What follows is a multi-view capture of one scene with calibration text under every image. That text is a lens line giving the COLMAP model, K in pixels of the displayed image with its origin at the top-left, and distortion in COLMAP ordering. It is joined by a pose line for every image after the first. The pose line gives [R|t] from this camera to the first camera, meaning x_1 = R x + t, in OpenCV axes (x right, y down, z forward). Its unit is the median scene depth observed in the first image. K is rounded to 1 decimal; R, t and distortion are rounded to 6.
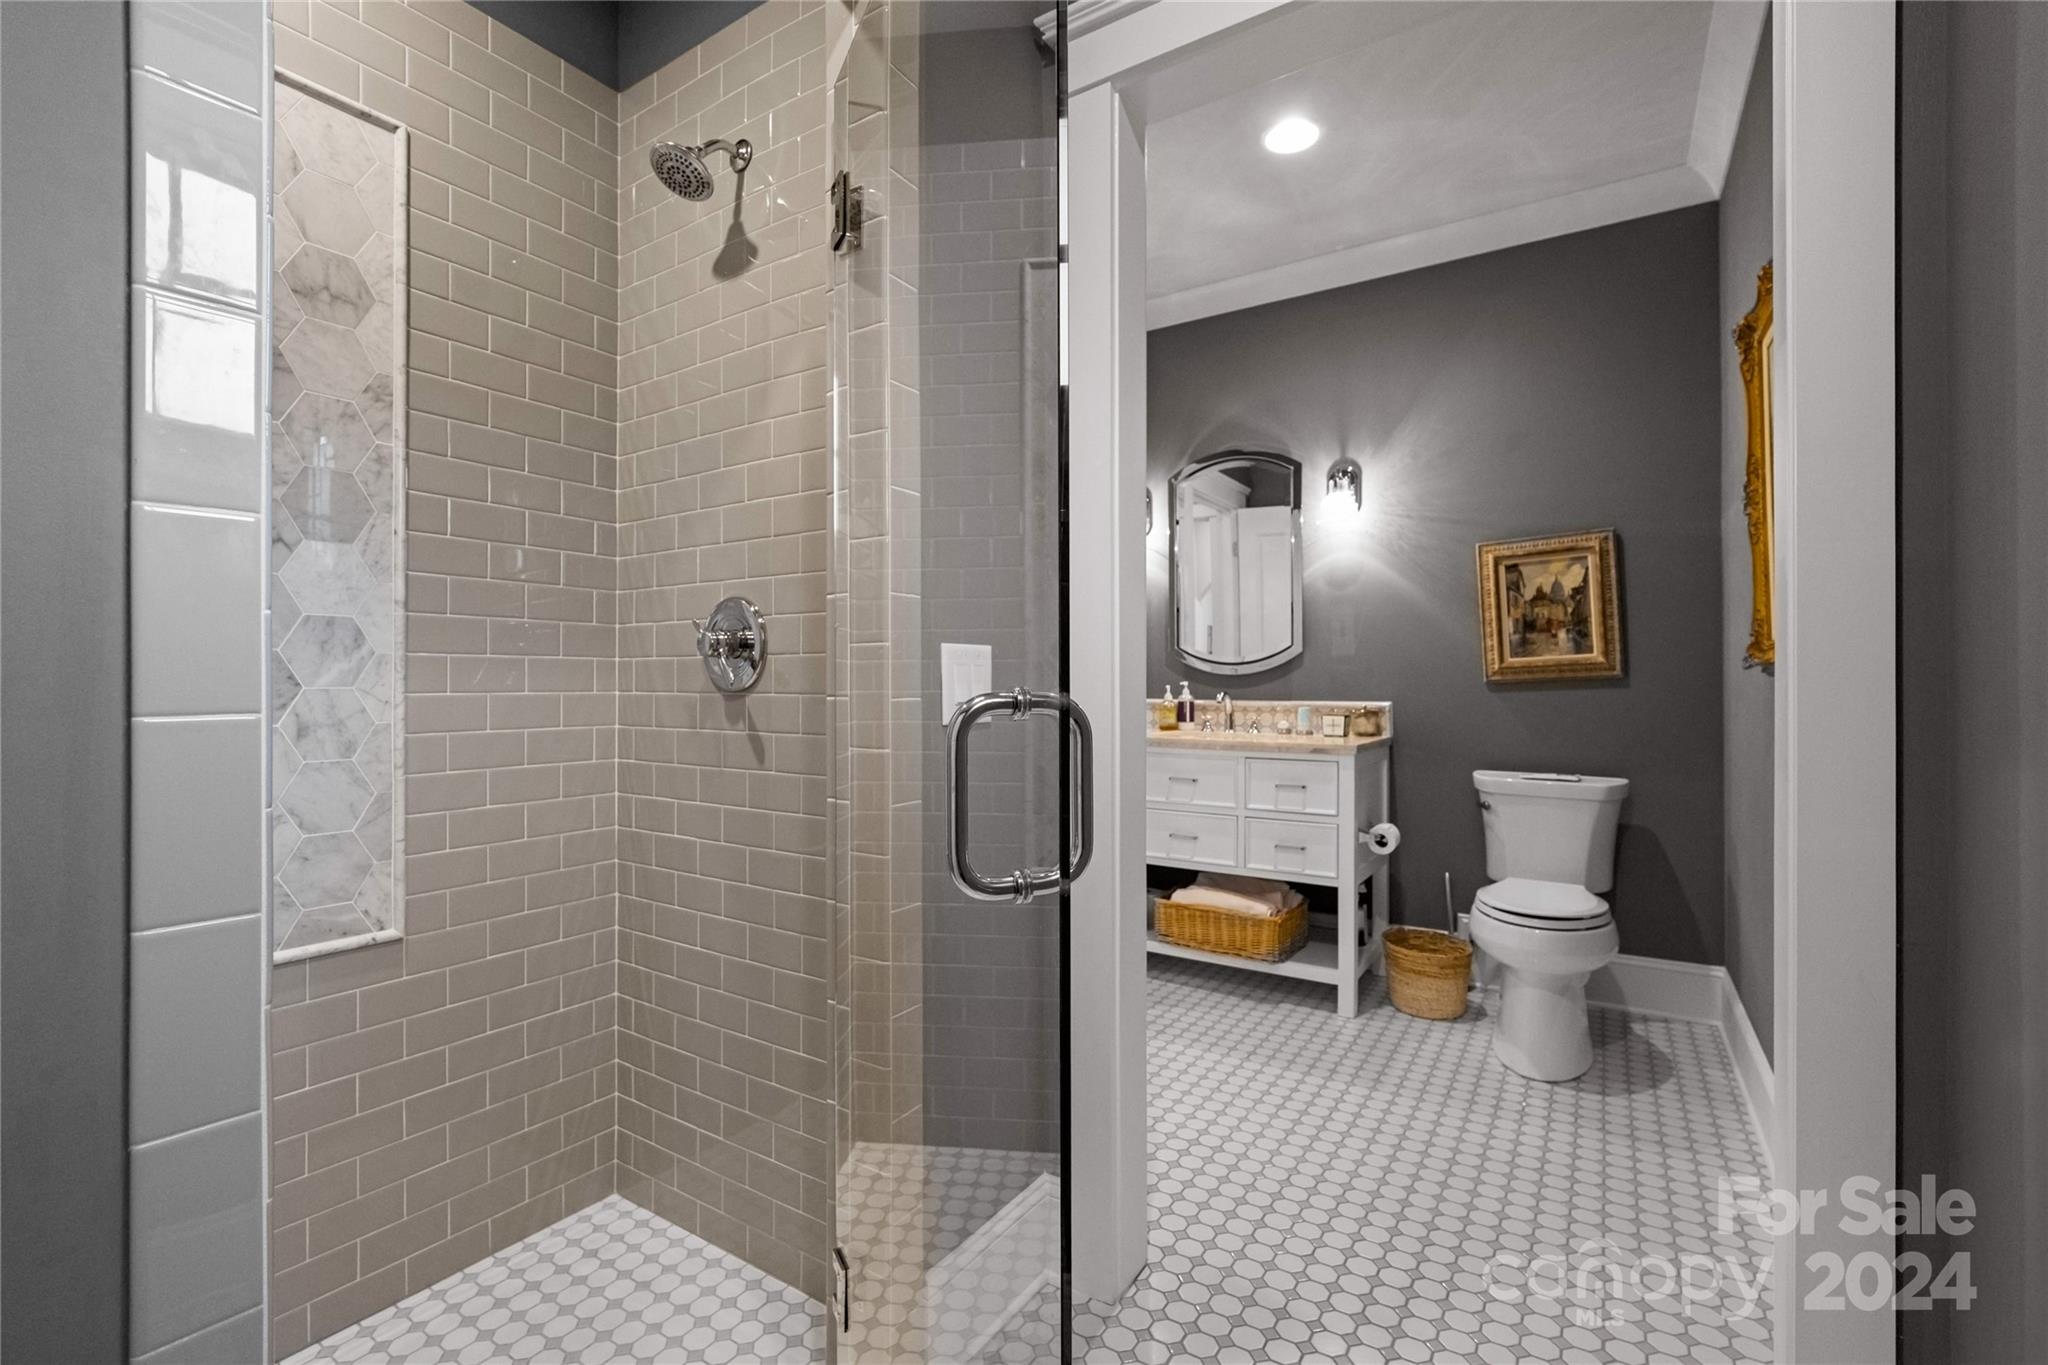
lens RADIAL K [[892.4, 0, 1023.3], [0, 892.4, 677.8], [0, 0, 1]] dist [-0.003951, -0.000198]
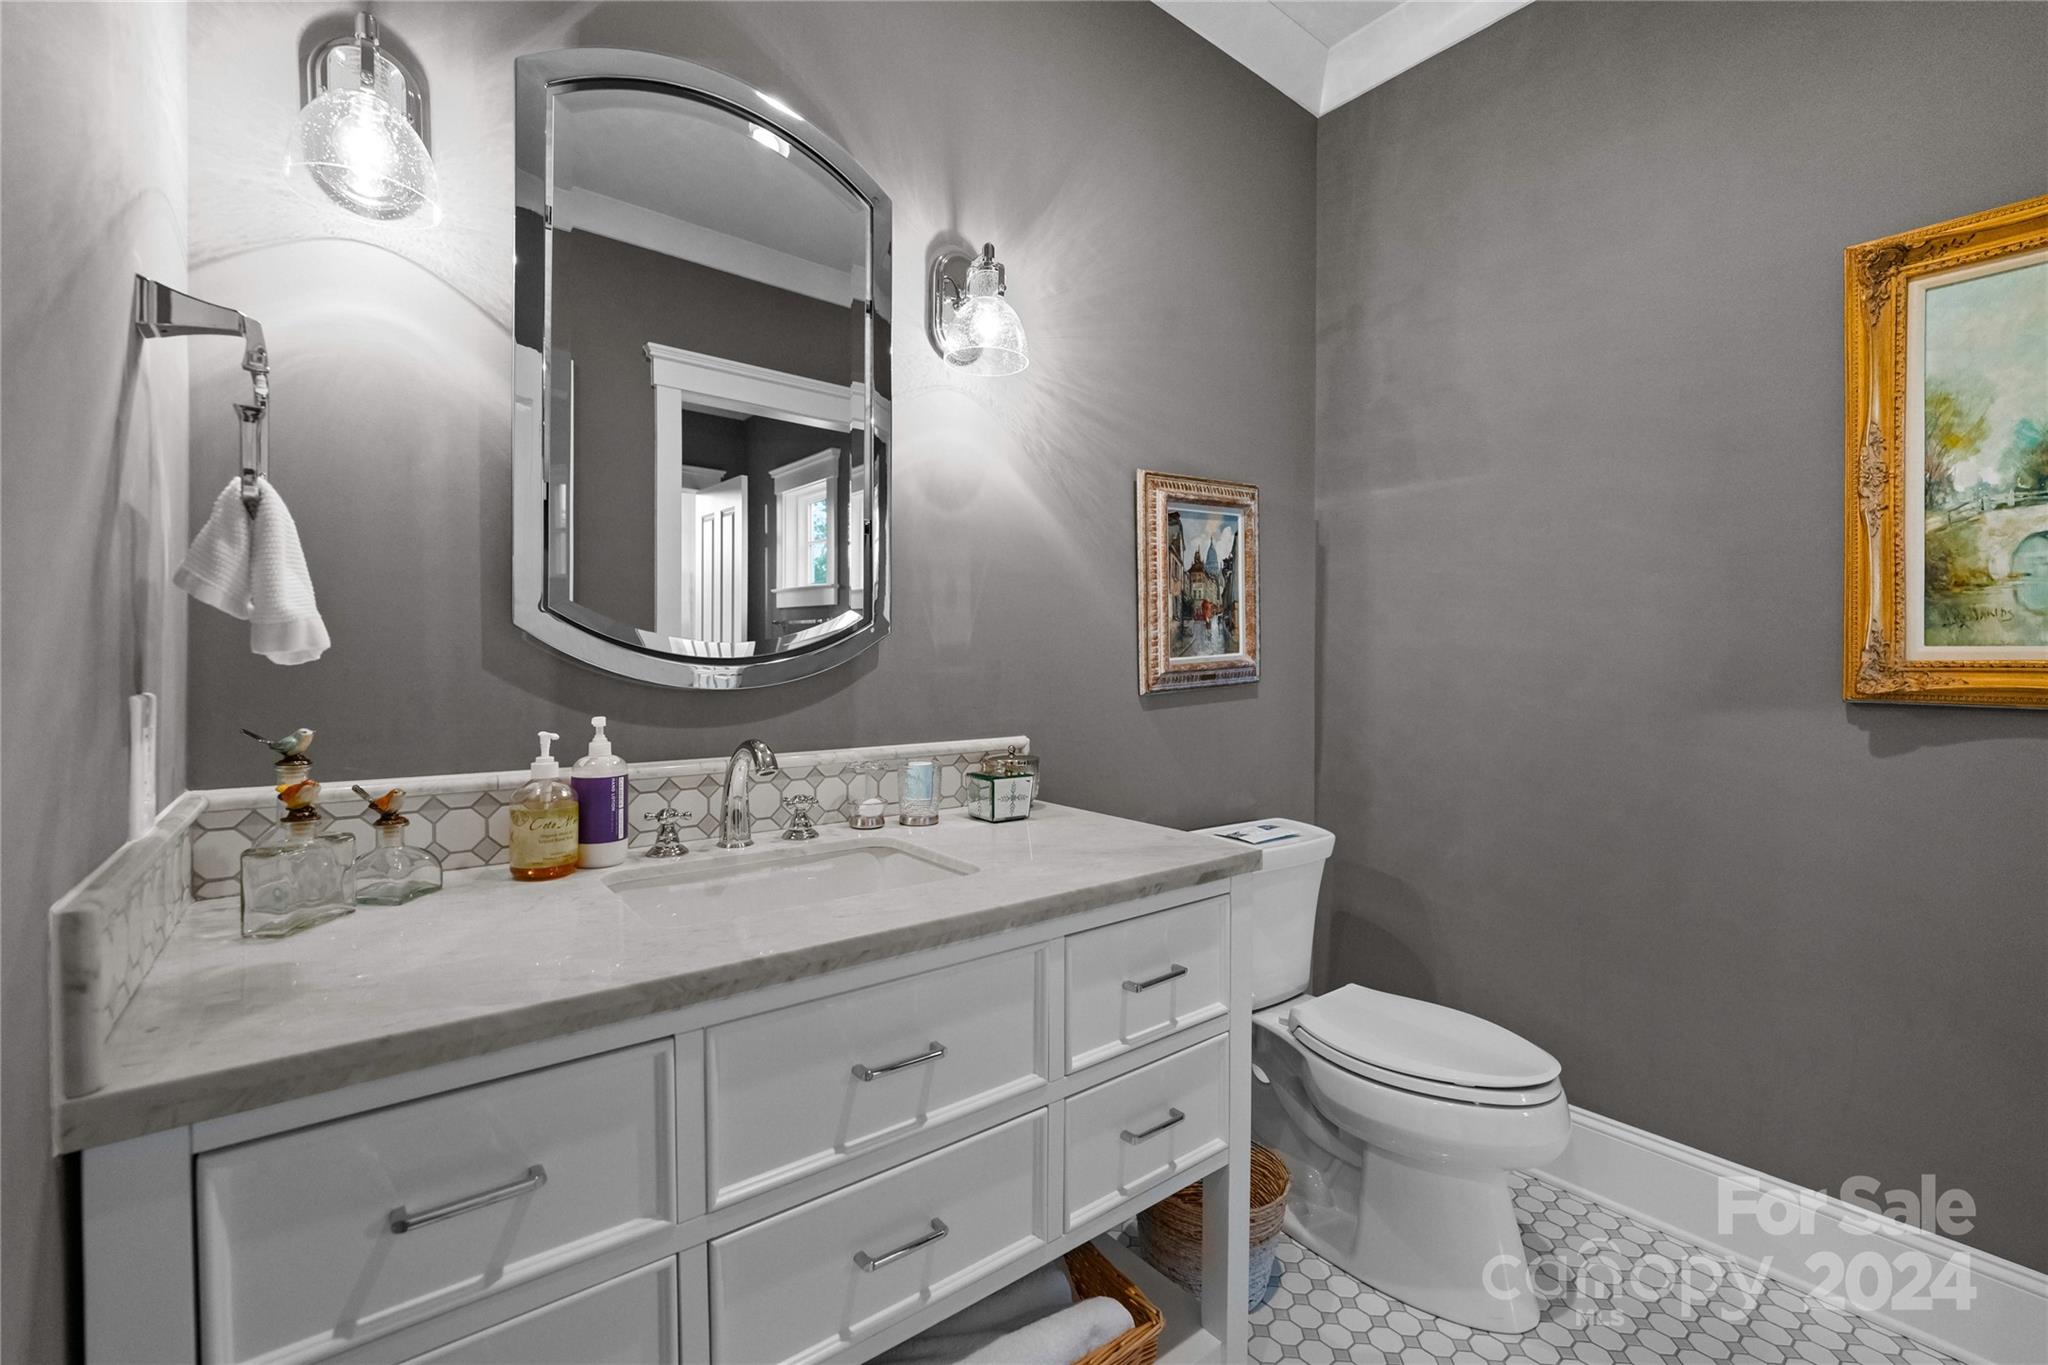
lens RADIAL K [[843.4, 0, 1021.4], [0, 843.4, 675.2], [0, 0, 1]] dist [0.002976, -0.000051]
pose [[0.314950, -0.012180, 0.949030, -0.070170], [-0.000687, 0.999914, 0.013061, -0.016823], [-0.949108, -0.004765, 0.314915, 0.915086]]
